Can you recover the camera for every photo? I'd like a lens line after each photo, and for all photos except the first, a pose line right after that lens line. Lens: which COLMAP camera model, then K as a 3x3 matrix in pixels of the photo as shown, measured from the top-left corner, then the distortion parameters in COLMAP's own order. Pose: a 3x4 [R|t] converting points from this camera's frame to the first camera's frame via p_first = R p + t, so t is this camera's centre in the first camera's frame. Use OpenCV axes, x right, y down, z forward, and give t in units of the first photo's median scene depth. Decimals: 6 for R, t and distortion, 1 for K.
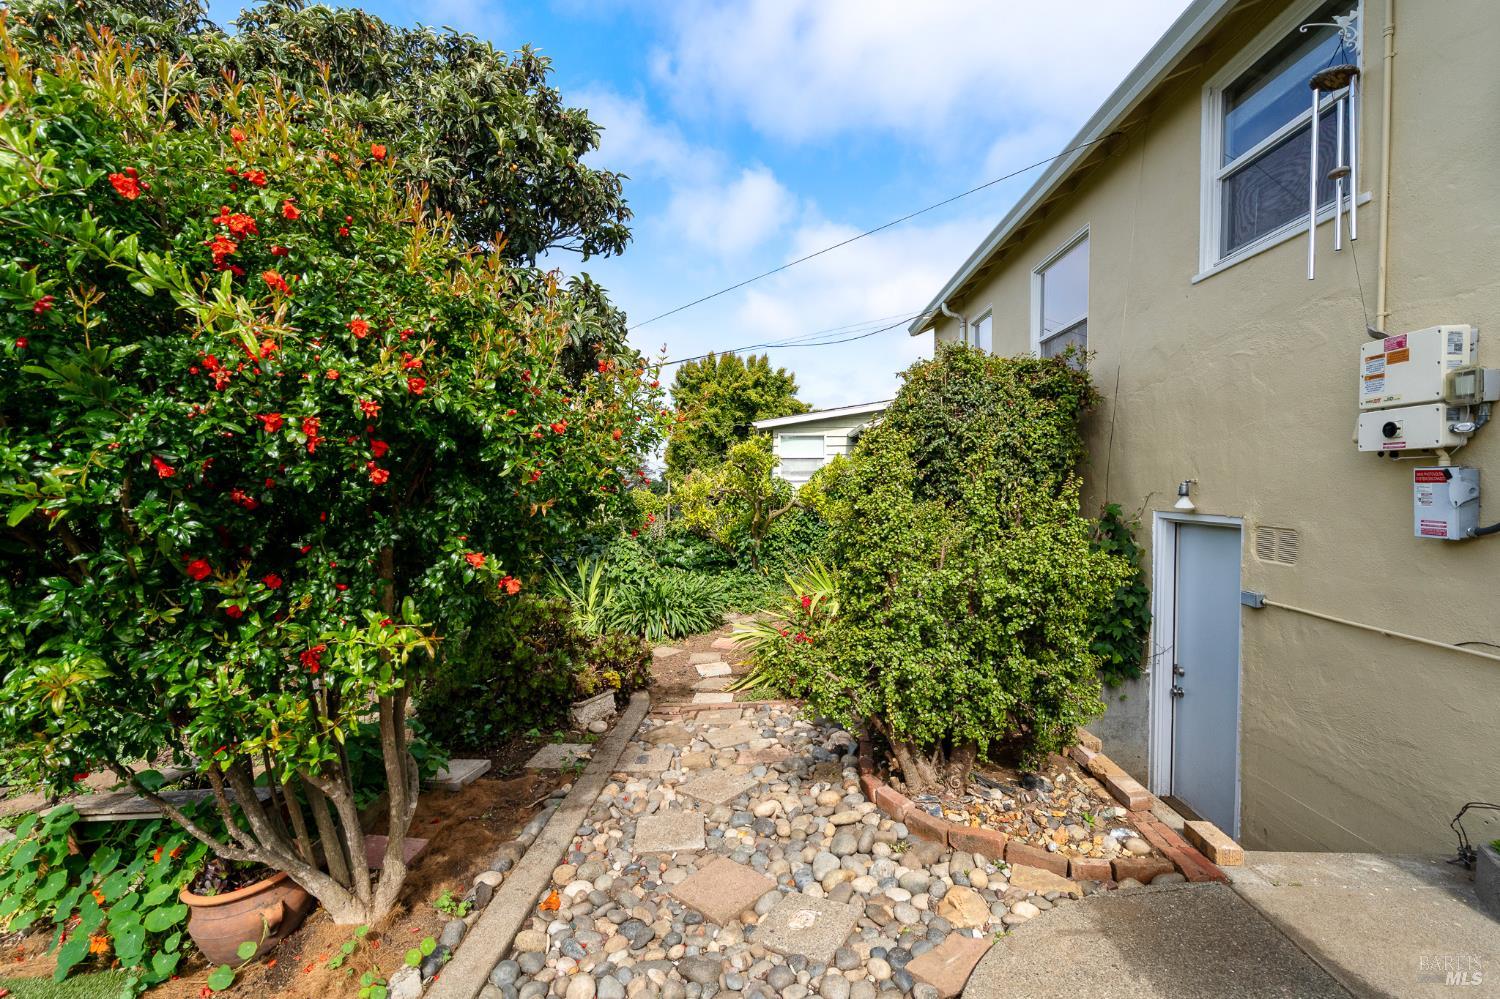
lens RADIAL K [[694.0, 0, 755.4], [0, 694.0, 506.3], [0, 0, 1]] dist [-0.003948, 0.000456]
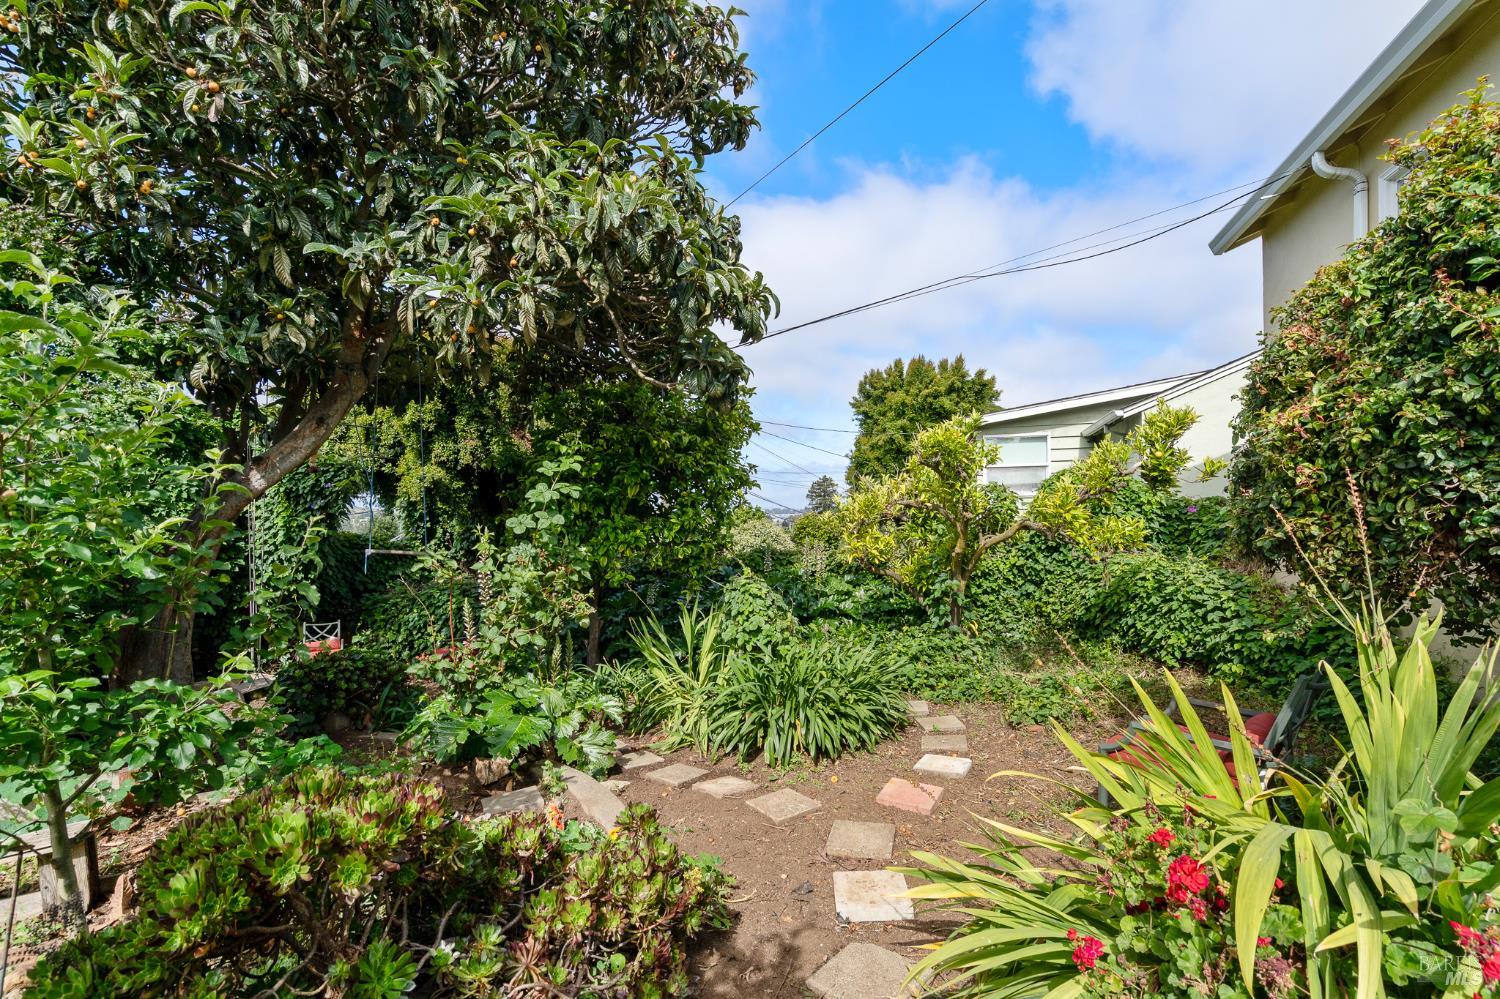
lens RADIAL K [[685.7, 0, 748.3], [0, 685.7, 503.6], [0, 0, 1]] dist [-0.000055, 0.000497]
pose [[0.959811, -0.010484, -0.280451, -0.010190], [-0.000546, 0.999230, -0.039224, 0.001835], [0.280647, 0.037801, 0.959066, 0.479856]]
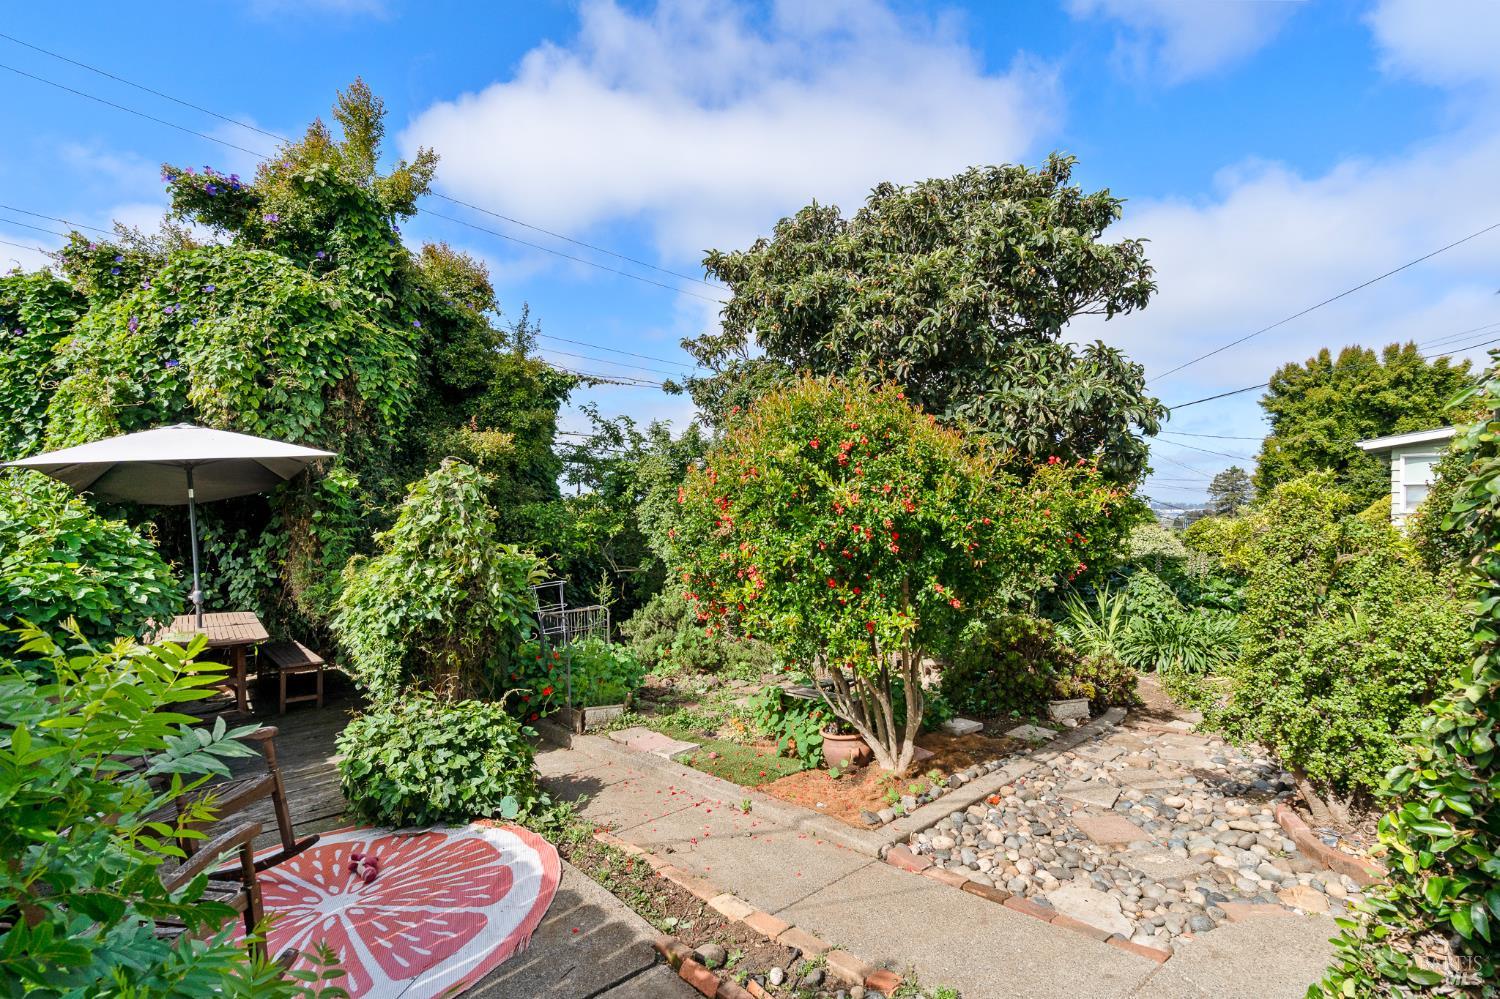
lens RADIAL K [[685.7, 0, 748.3], [0, 685.7, 503.6], [0, 0, 1]] dist [-0.000055, 0.000497]
pose [[0.703674, 0.001897, -0.710521, 0.159593], [-0.024909, 0.999448, -0.022000, -0.028970], [0.710087, 0.033179, 0.703332, -0.207050]]
